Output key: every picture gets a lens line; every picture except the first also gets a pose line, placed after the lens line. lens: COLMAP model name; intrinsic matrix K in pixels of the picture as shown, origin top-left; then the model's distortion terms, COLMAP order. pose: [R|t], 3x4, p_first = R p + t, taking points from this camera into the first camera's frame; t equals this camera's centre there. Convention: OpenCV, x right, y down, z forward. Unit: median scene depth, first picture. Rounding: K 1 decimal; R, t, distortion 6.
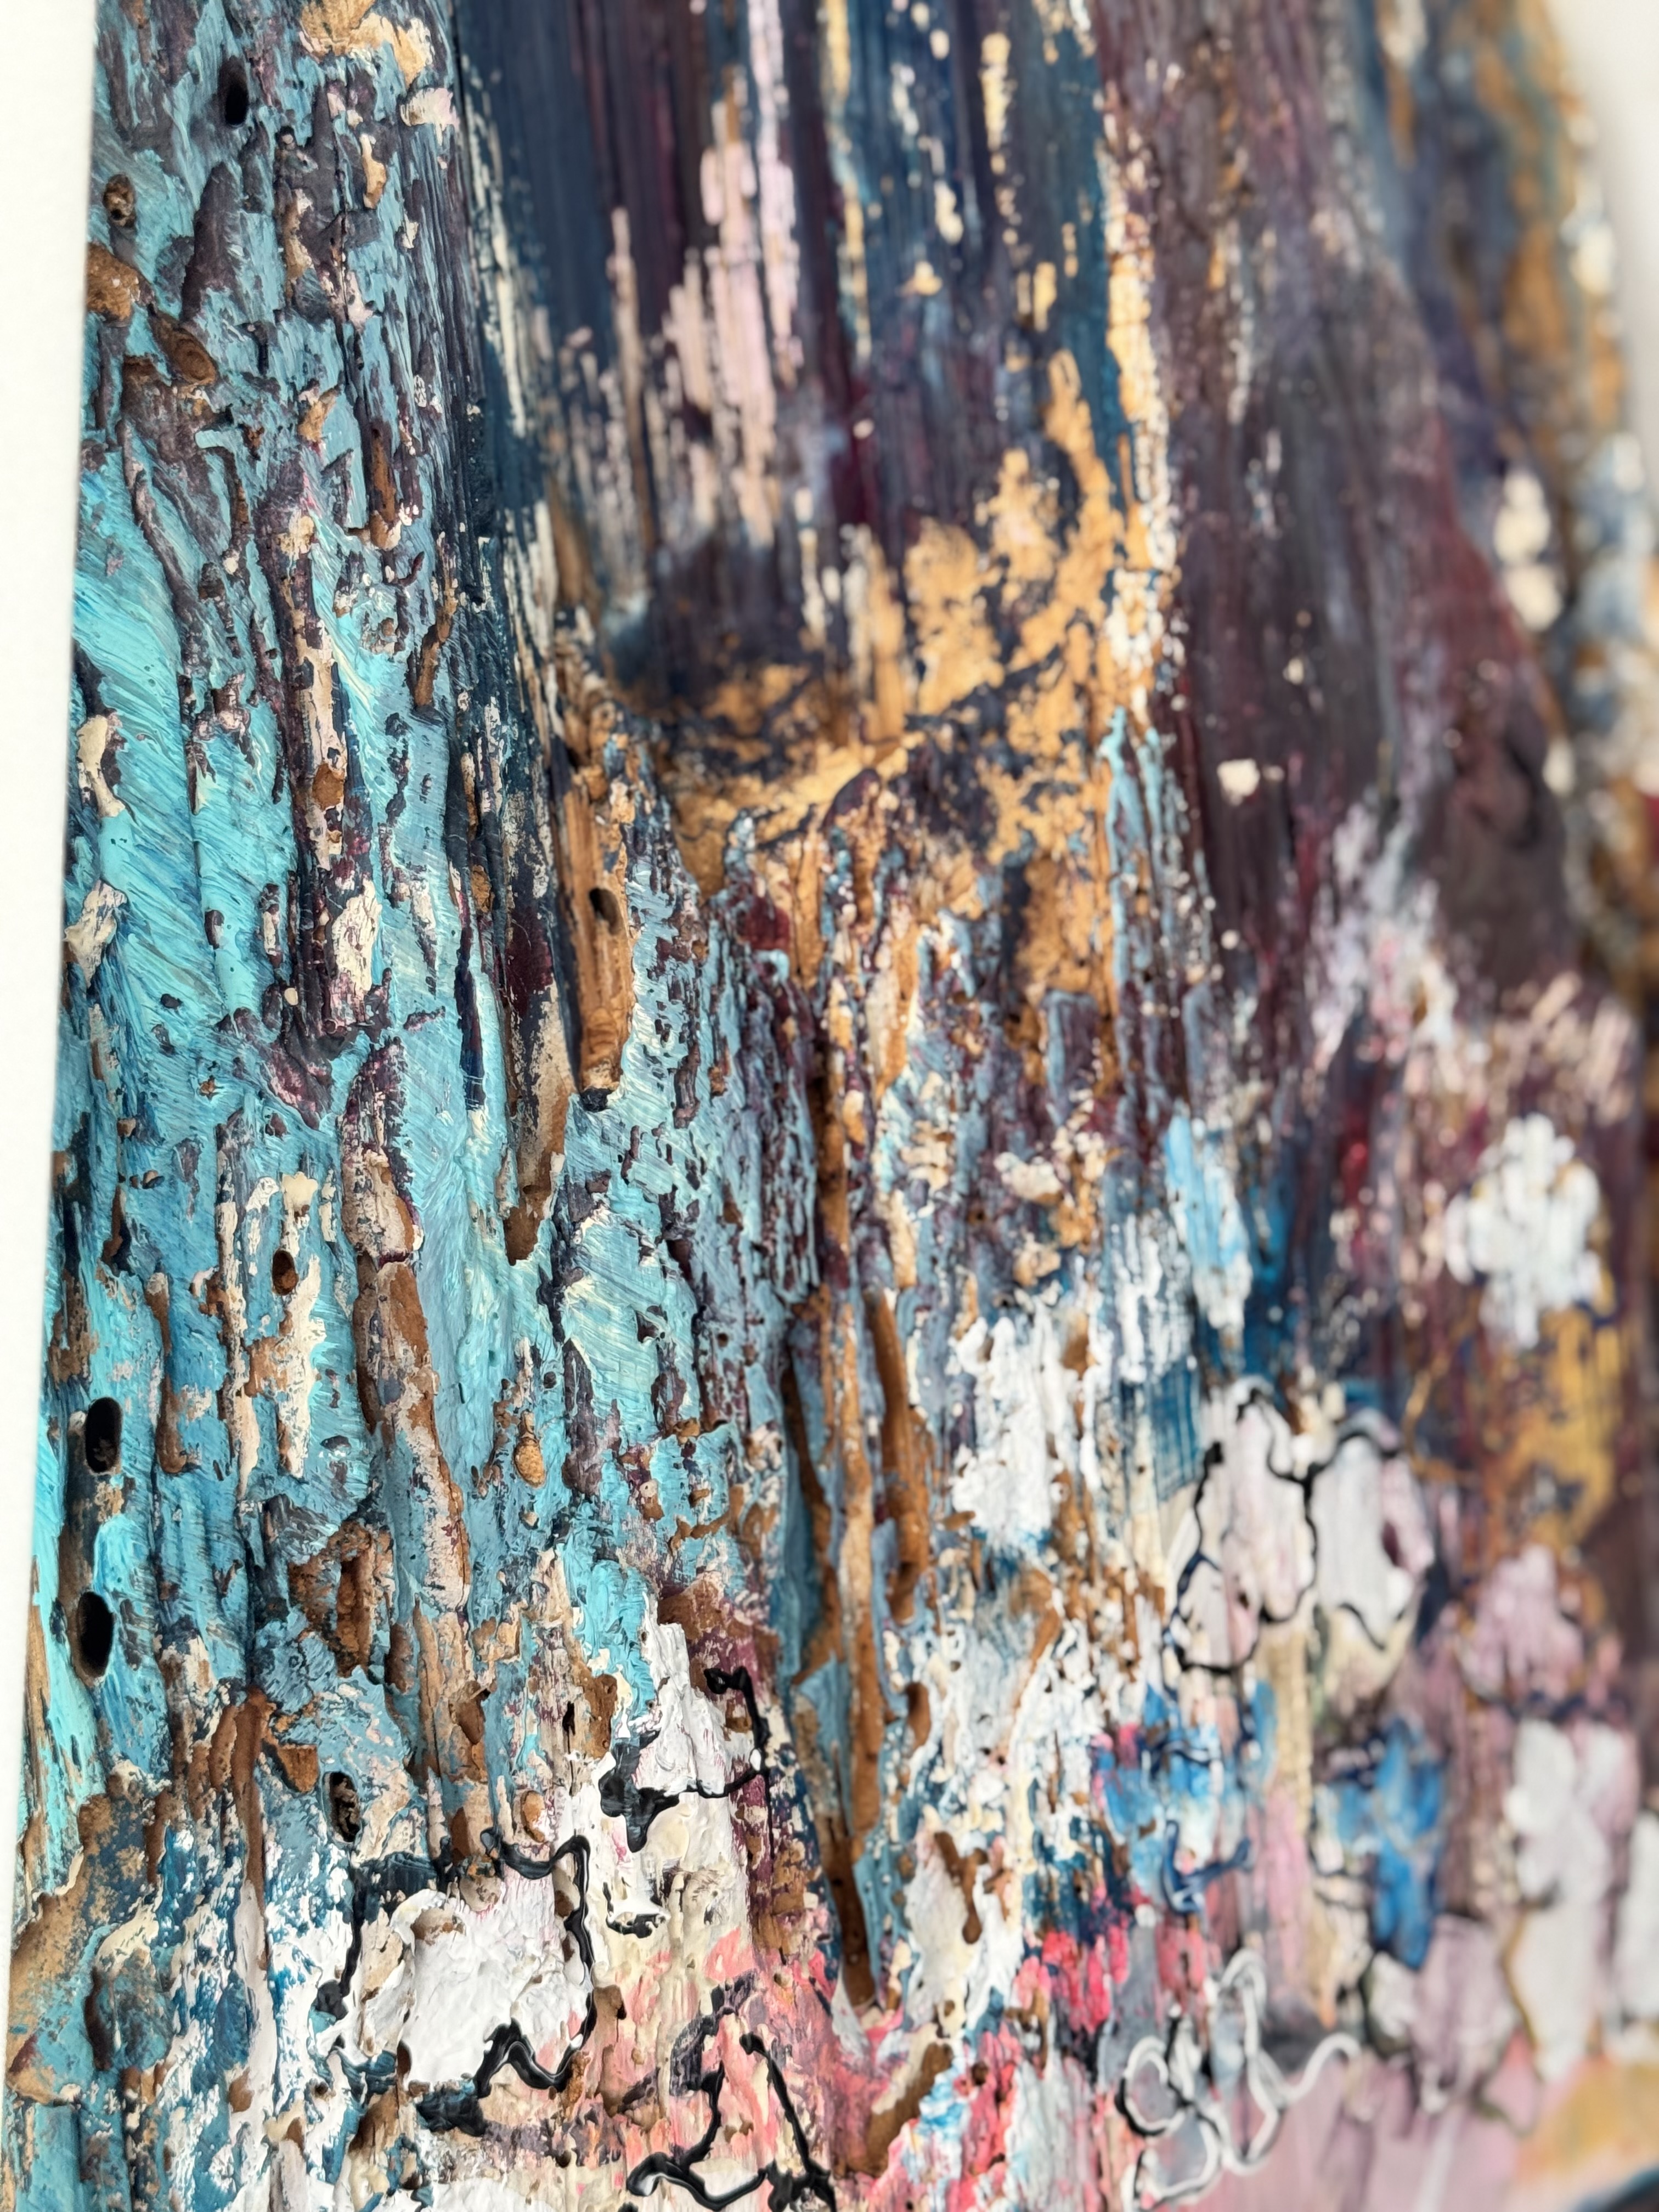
lens RADIAL K [[3214.3, 0, 832.1], [0, 3214.3, 1112.3], [0, 0, 1]] dist [0.203990, -0.534619]
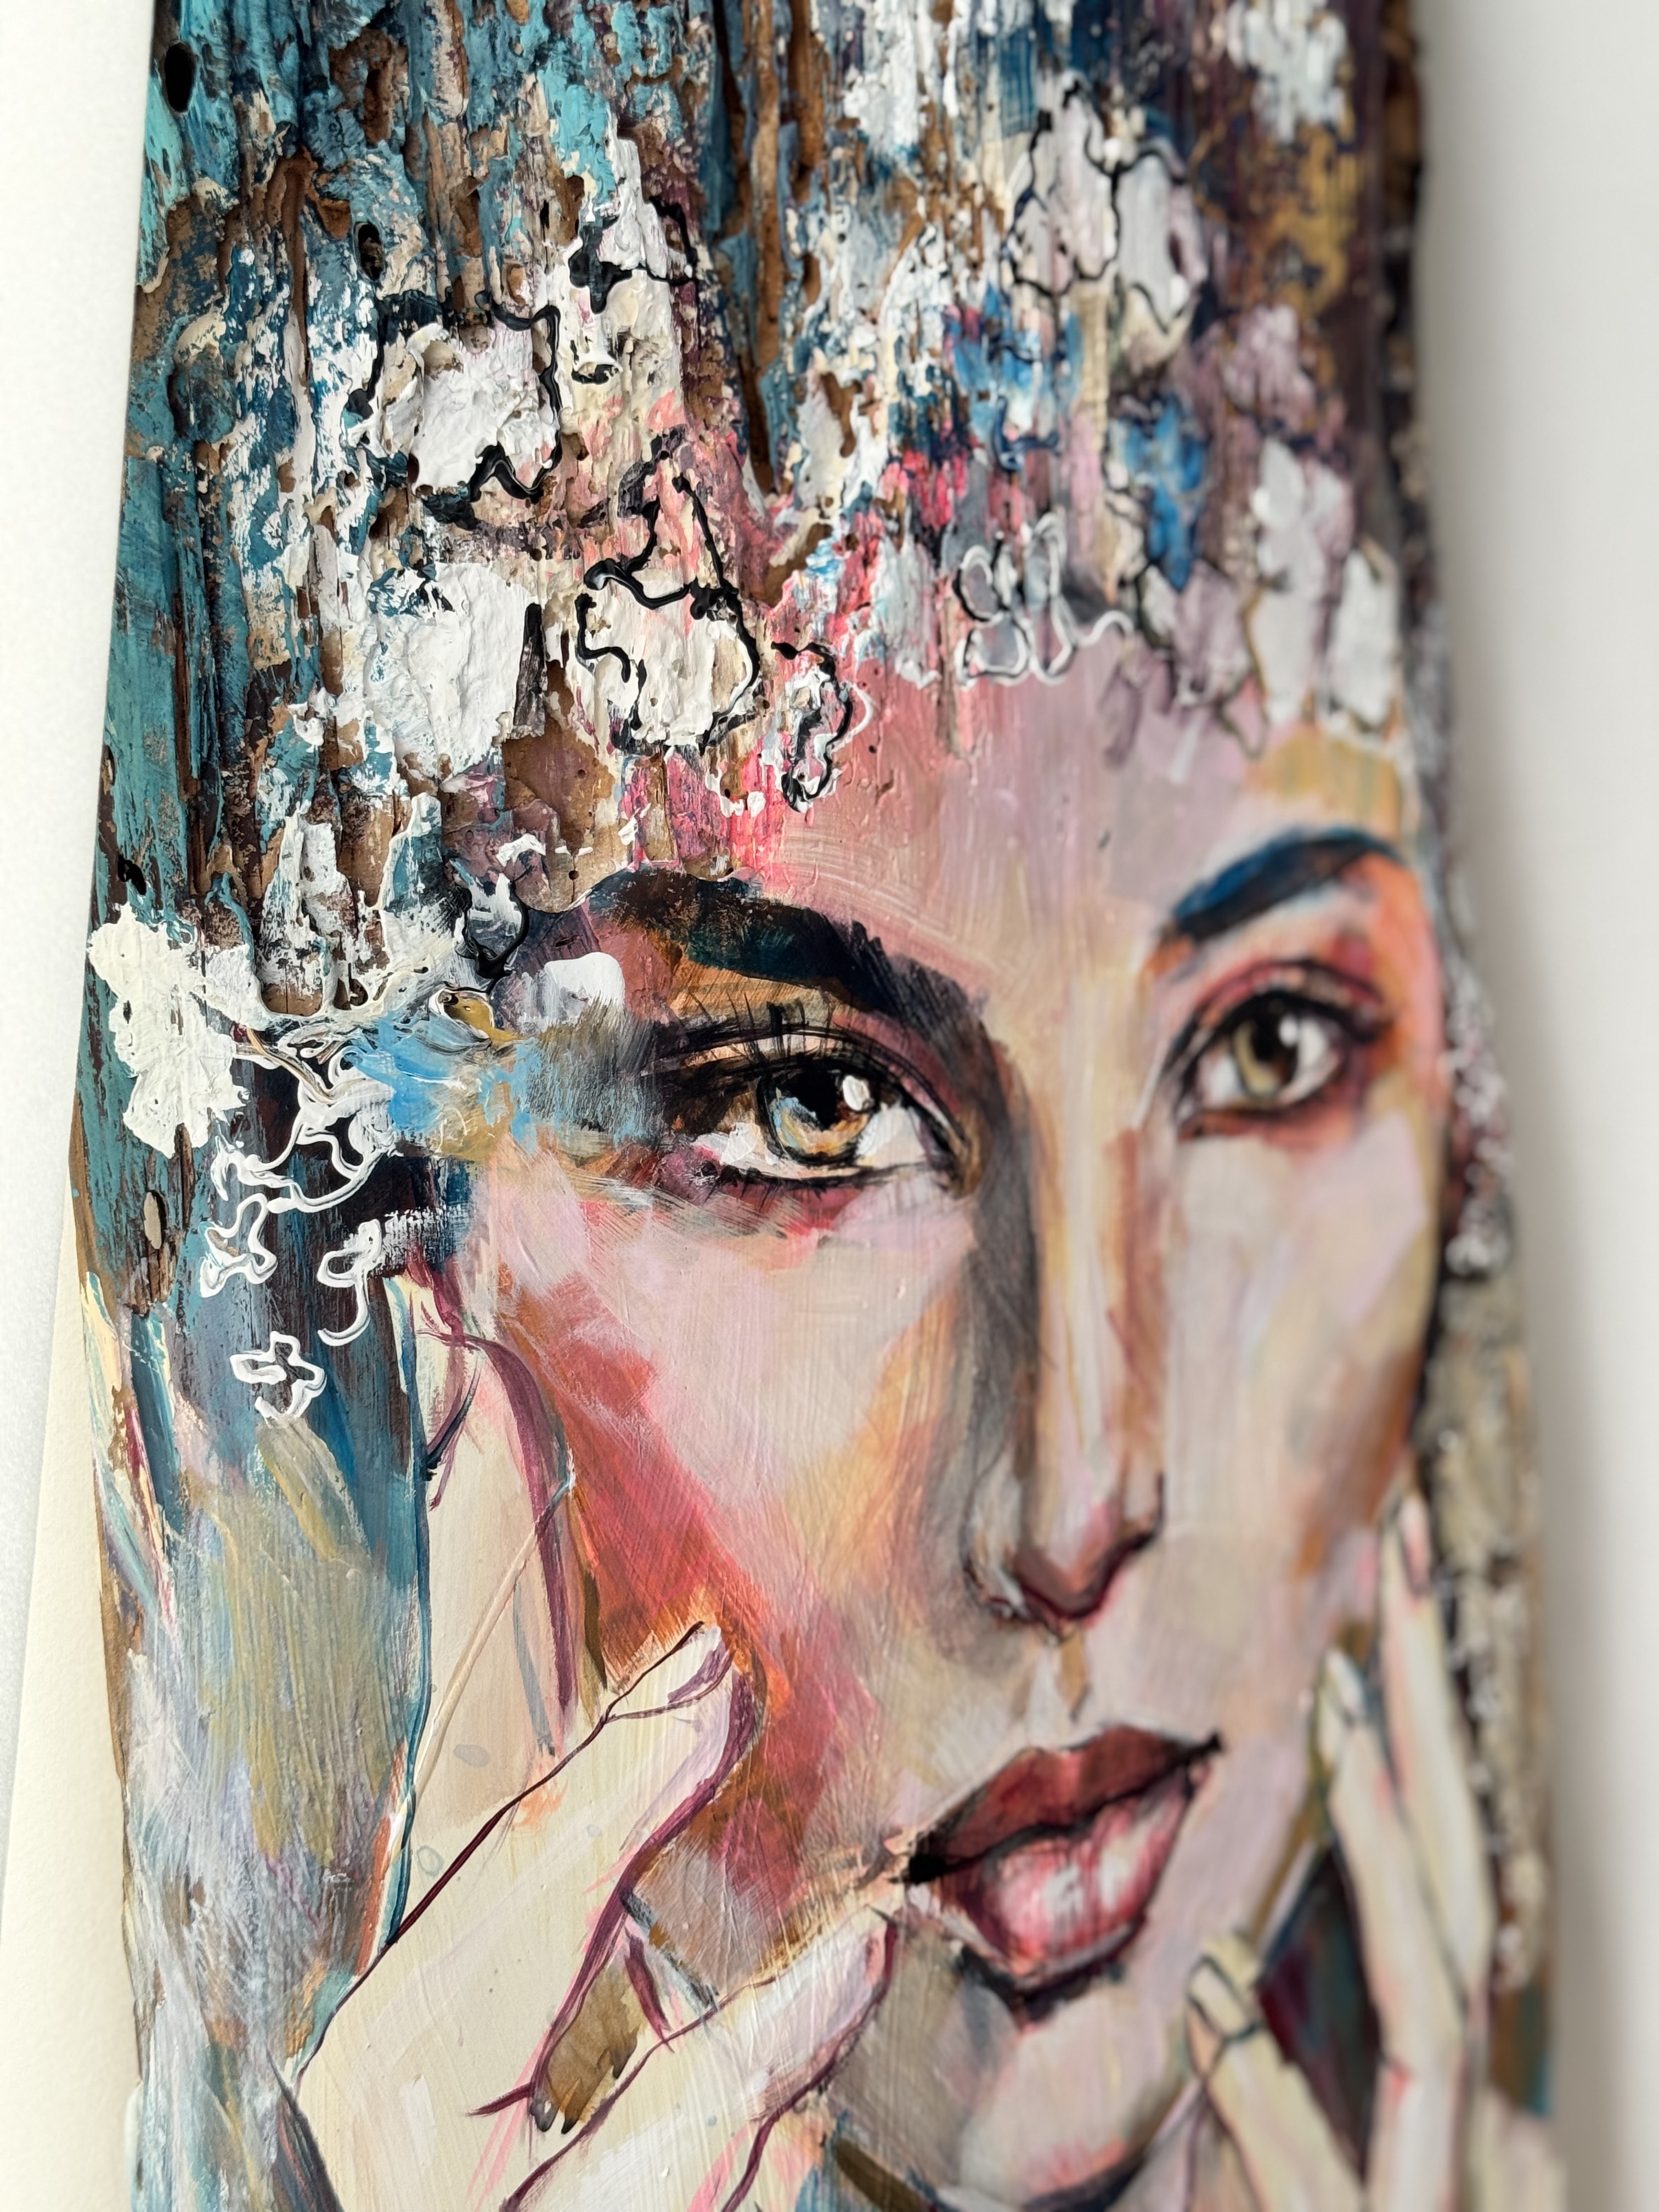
lens RADIAL K [[3200.0, 0, 852.6], [0, 3200.0, 1121.7], [0, 0, 1]] dist [0.196118, -0.454158]
pose [[0.995114, 0.026943, 0.094987, -0.069774], [-0.031056, 0.998631, 0.042089, 0.468585], [-0.093723, -0.044833, 0.994588, -0.284053]]
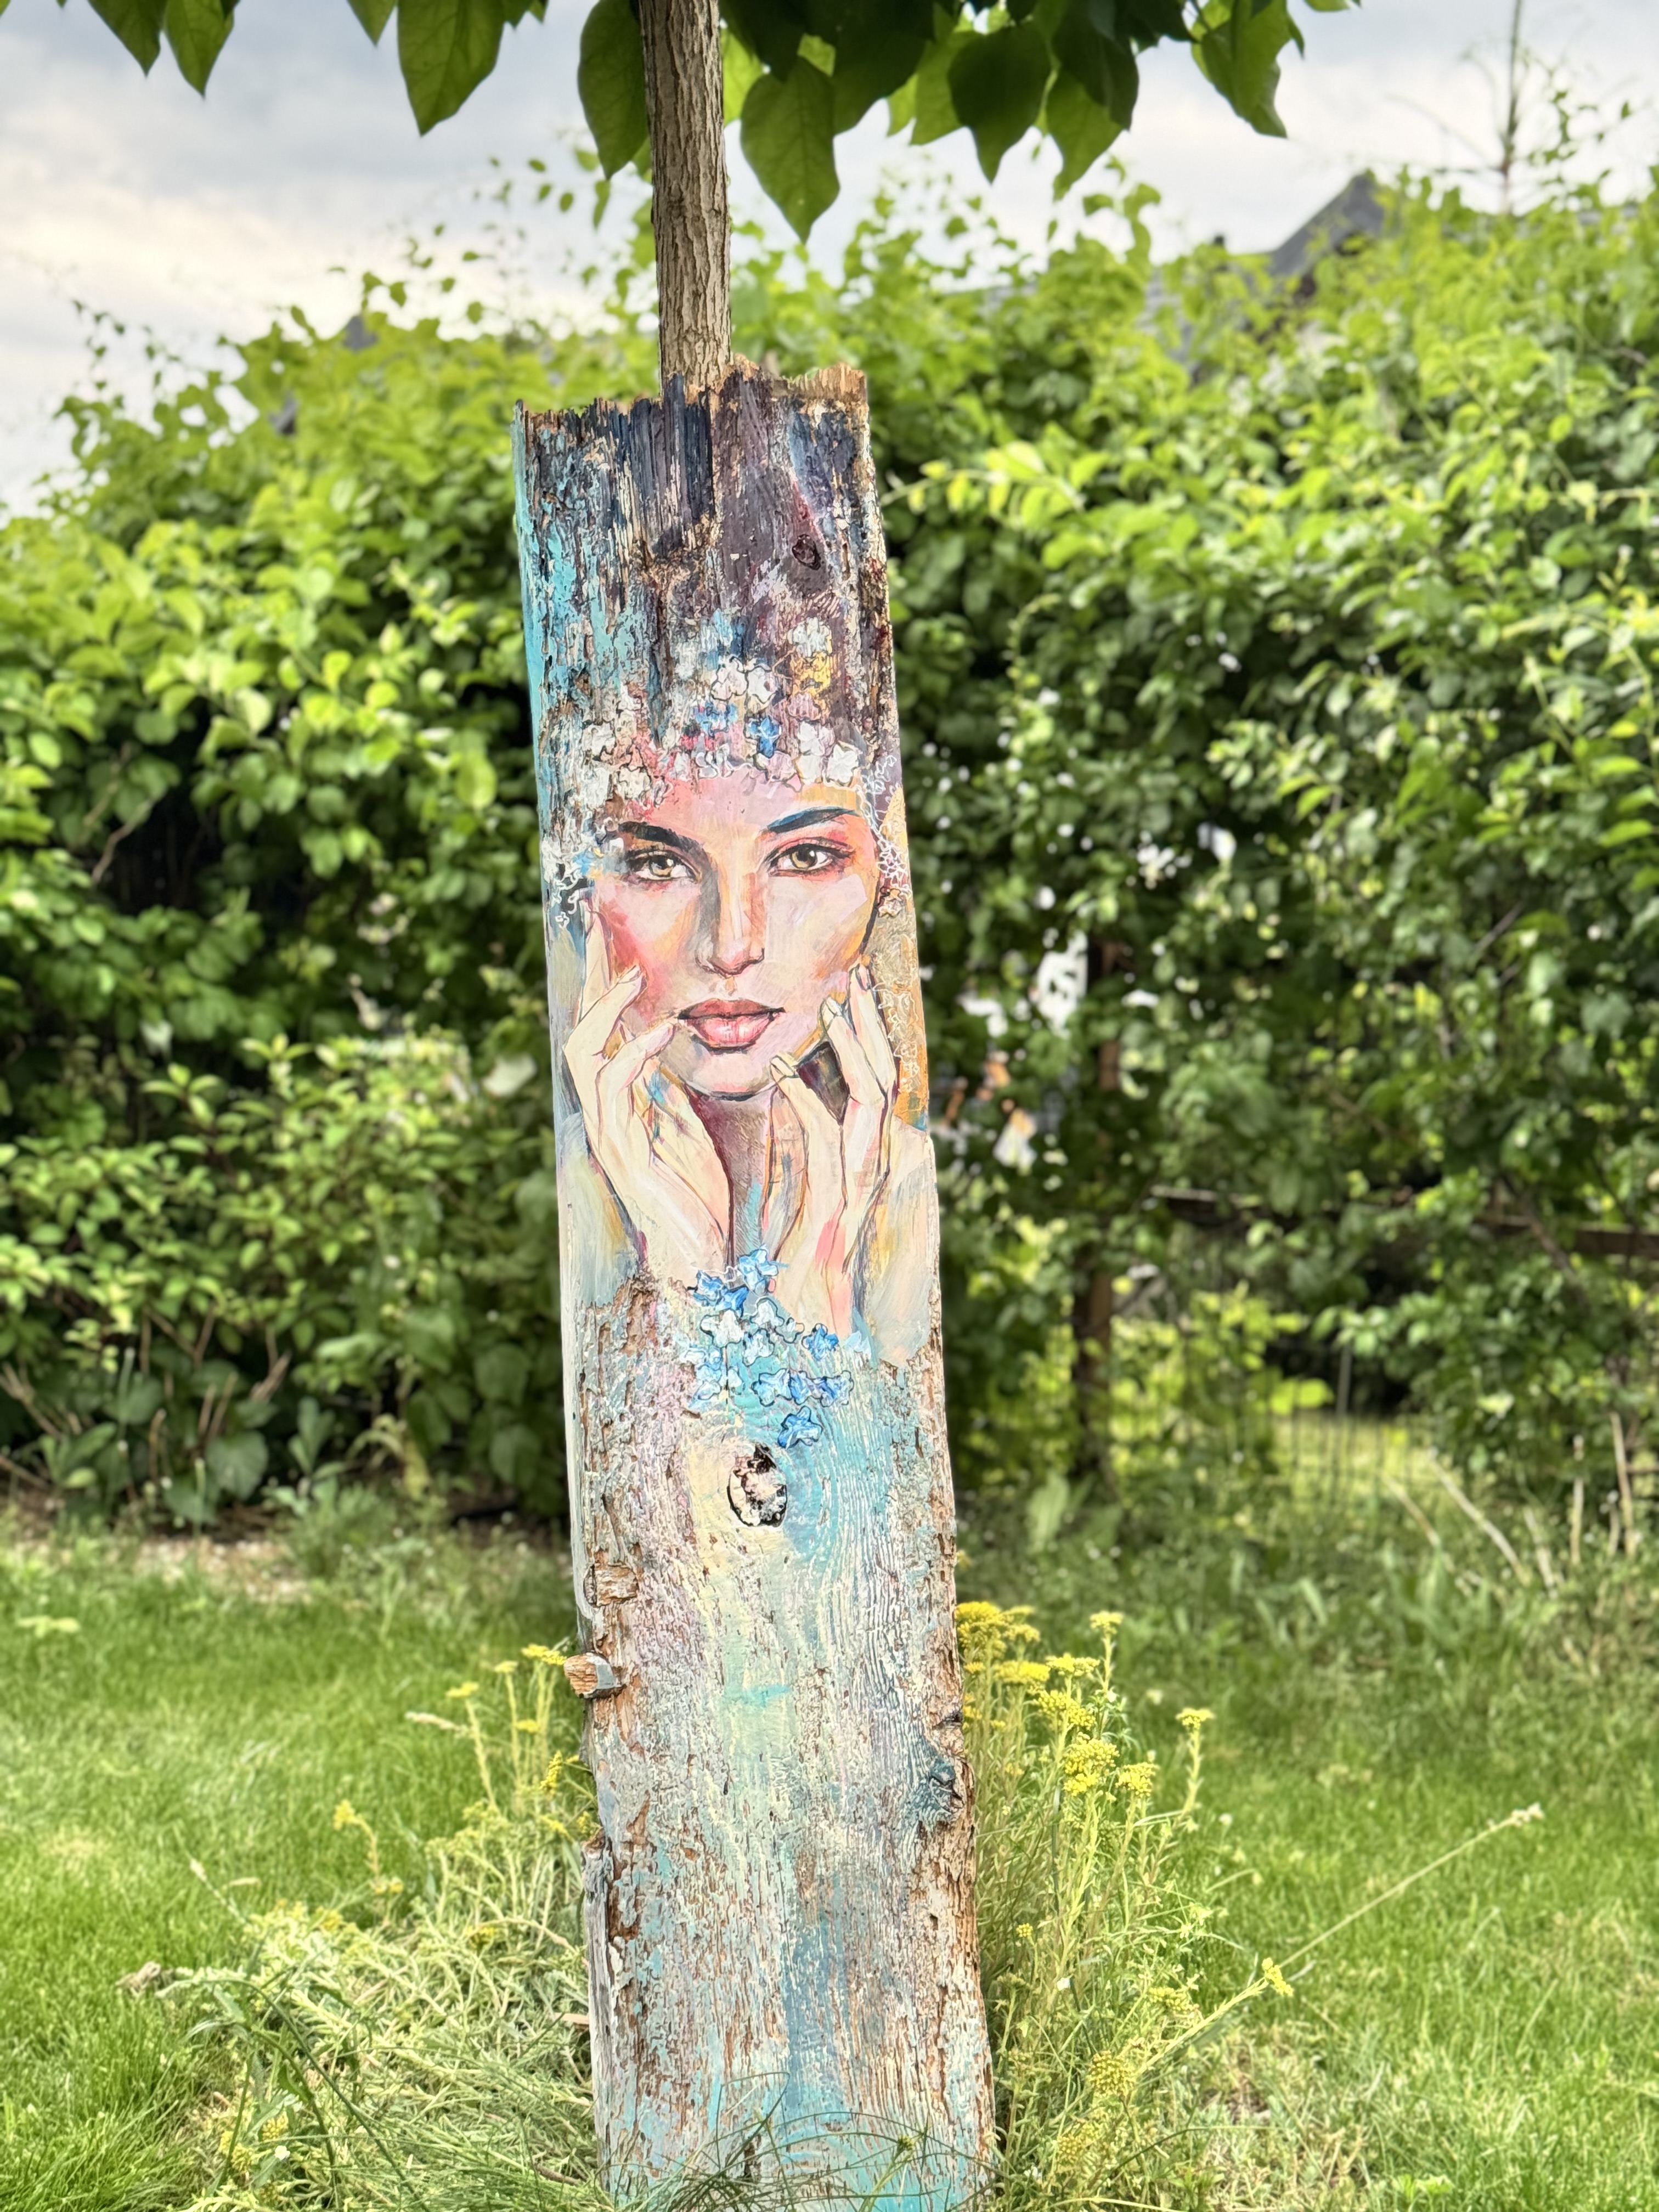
lens RADIAL K [[3153.4, 0, 827.3], [0, 3153.4, 1115.9], [0, 0, 1]] dist [0.188239, -0.368278]
pose [[0.853816, -0.027448, -0.519850, 3.558253], [-0.011299, 0.997397, -0.071222, 1.454027], [0.520452, 0.066684, 0.851283, -4.150863]]
